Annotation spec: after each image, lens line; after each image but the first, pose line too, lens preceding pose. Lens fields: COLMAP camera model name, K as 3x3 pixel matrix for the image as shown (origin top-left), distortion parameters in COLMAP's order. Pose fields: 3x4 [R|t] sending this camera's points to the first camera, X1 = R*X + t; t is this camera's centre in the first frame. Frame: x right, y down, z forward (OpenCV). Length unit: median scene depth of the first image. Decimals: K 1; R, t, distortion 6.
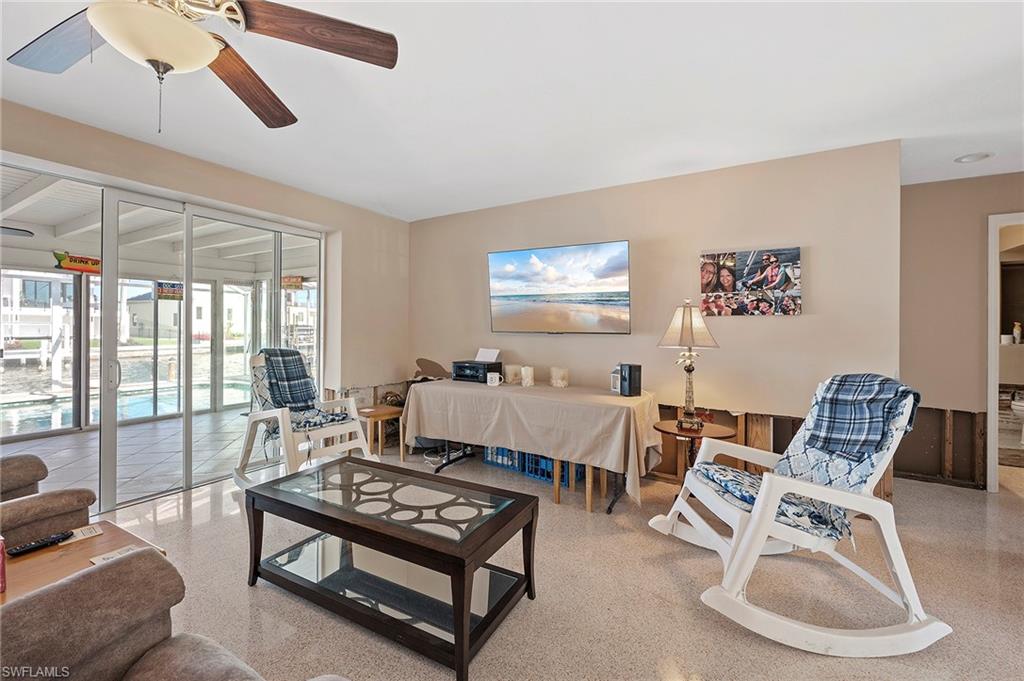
lens RADIAL K [[413.5, 0, 510.3], [0, 413.5, 325.9], [0, 0, 1]] dist [0.003041, -0.000708]
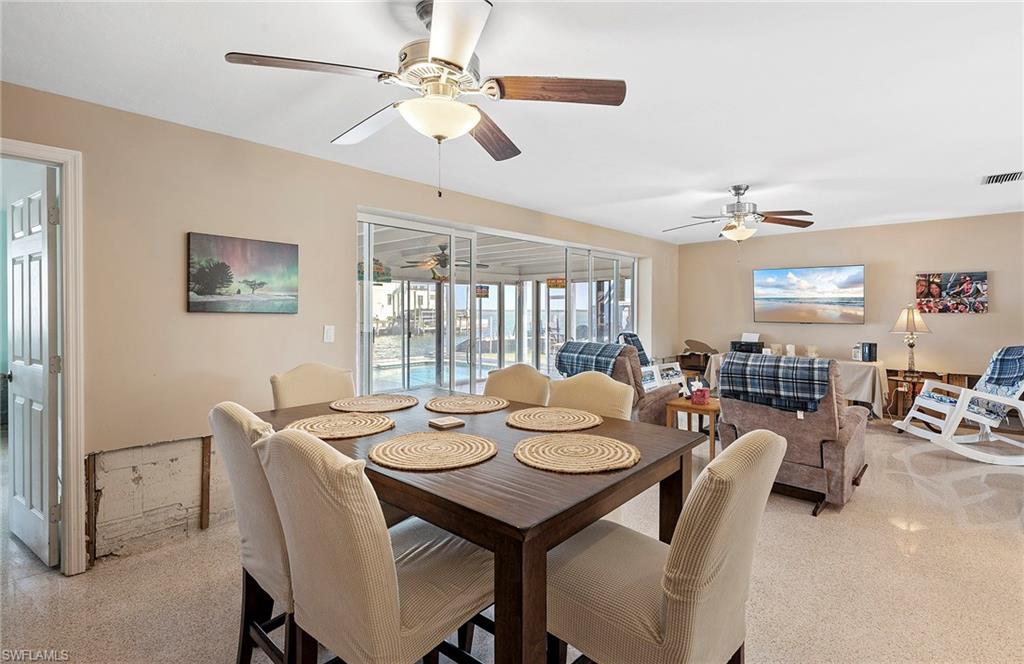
lens RADIAL K [[472.0, 0, 539.0], [0, 472.0, 313.9], [0, 0, 1]] dist [0.000714, 0.000346]
pose [[0.984706, -0.003815, -0.174180, -0.670964], [0.006177, 0.999896, 0.013019, -0.054498], [0.174112, -0.013896, 0.984628, -1.072656]]
